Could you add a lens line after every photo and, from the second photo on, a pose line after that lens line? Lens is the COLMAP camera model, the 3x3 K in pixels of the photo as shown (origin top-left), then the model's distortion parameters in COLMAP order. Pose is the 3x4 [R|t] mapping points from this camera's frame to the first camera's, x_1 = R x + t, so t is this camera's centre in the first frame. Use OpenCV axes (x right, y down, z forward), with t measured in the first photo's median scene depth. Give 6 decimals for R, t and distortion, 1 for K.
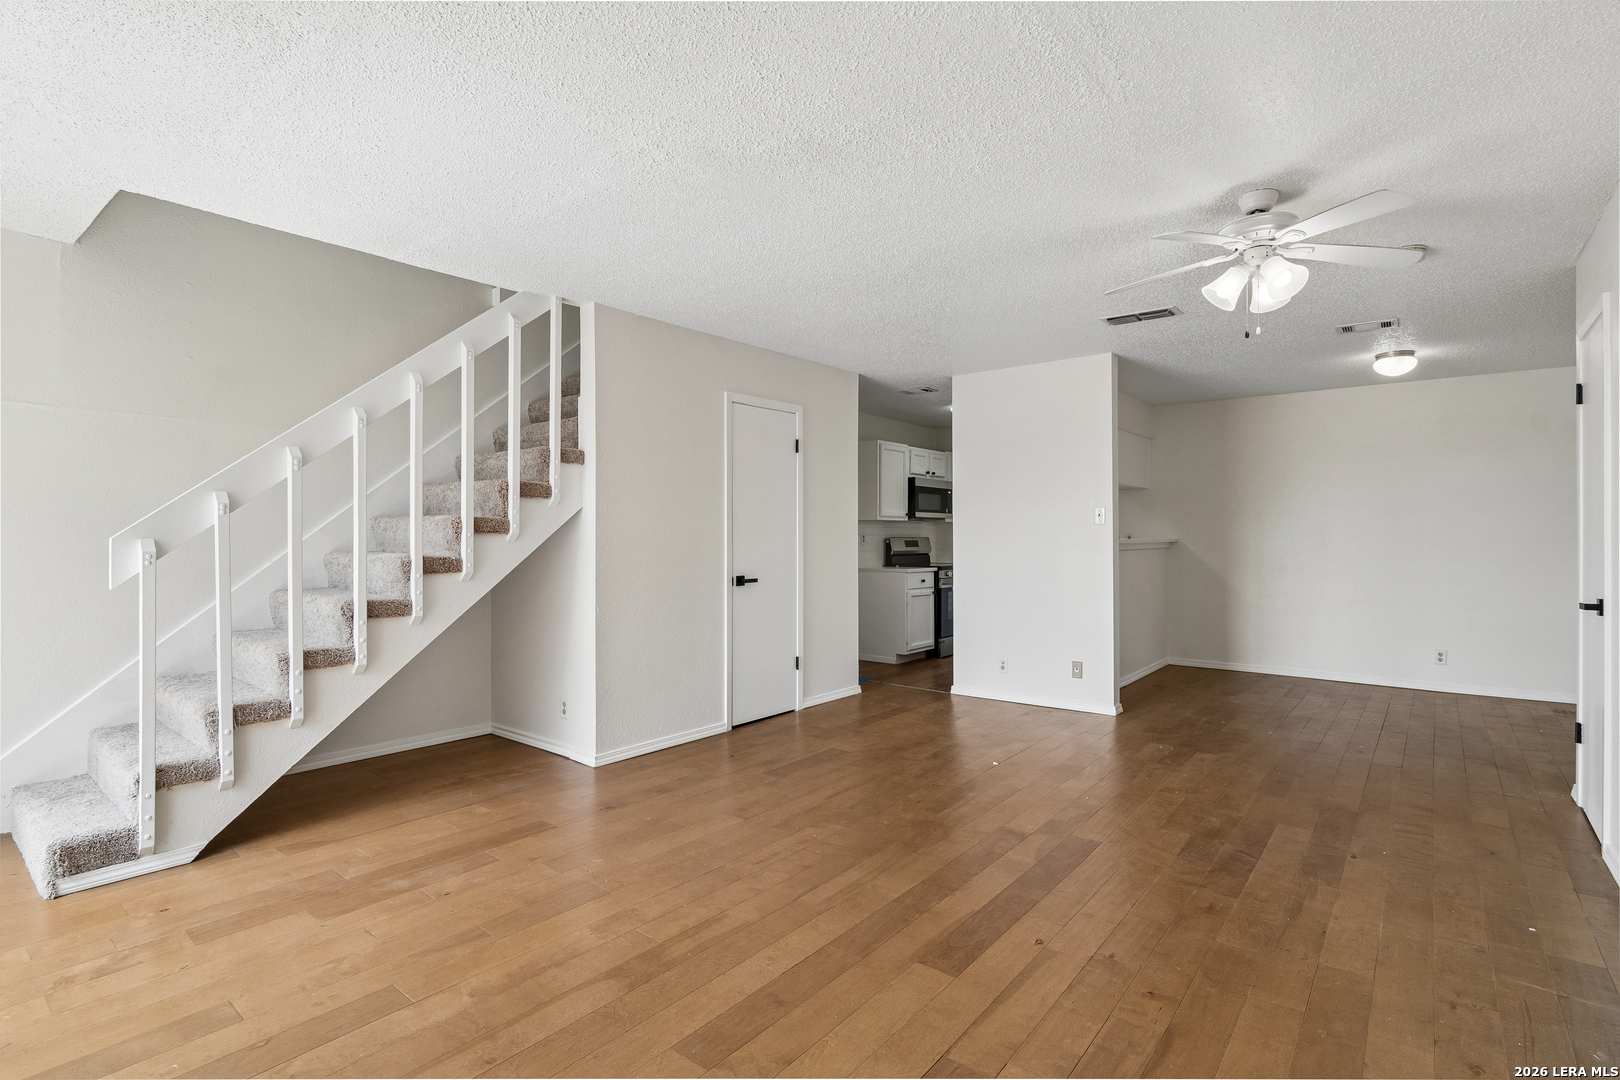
lens RADIAL K [[779.9, 0, 809.0], [0, 779.9, 536.8], [0, 0, 1]] dist [-0.002175, -0.007234]
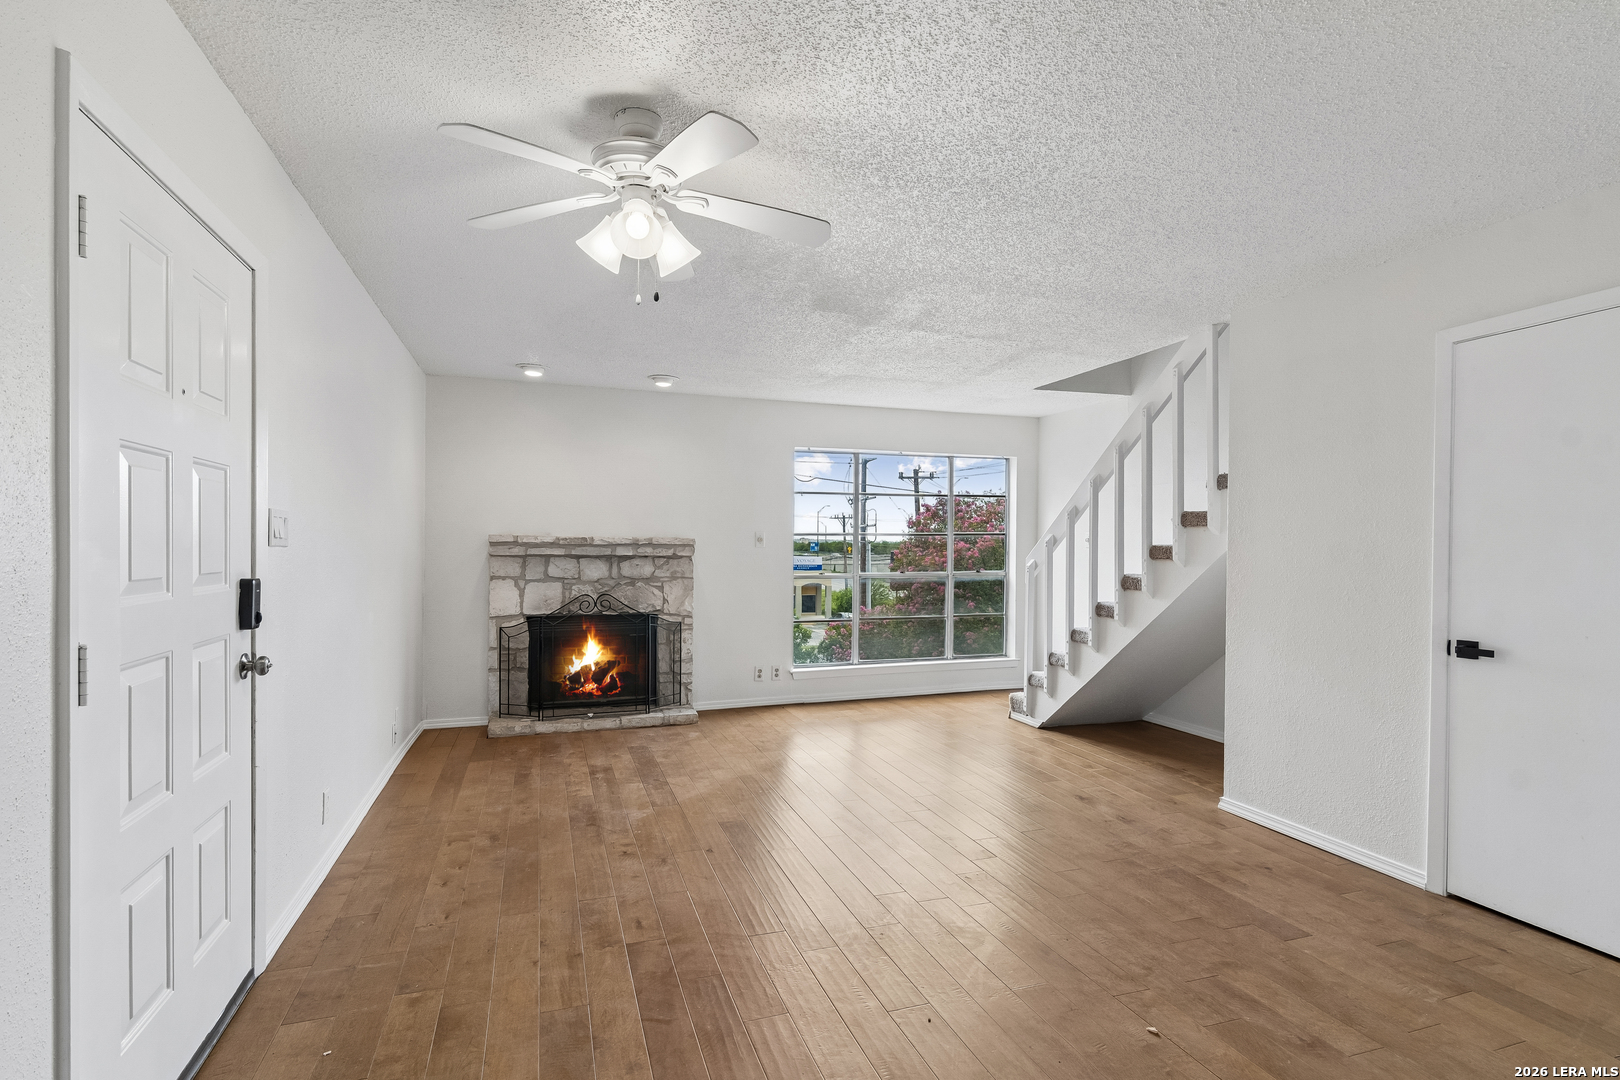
lens RADIAL K [[788.4, 0, 817.8], [0, 788.4, 554.5], [0, 0, 1]] dist [0.003564, -0.001471]
pose [[-0.528317, 0.004023, -0.849038, 0.758161], [-0.009788, 0.999893, 0.010829, -0.017370], [0.848991, 0.014031, -0.528221, 1.035999]]
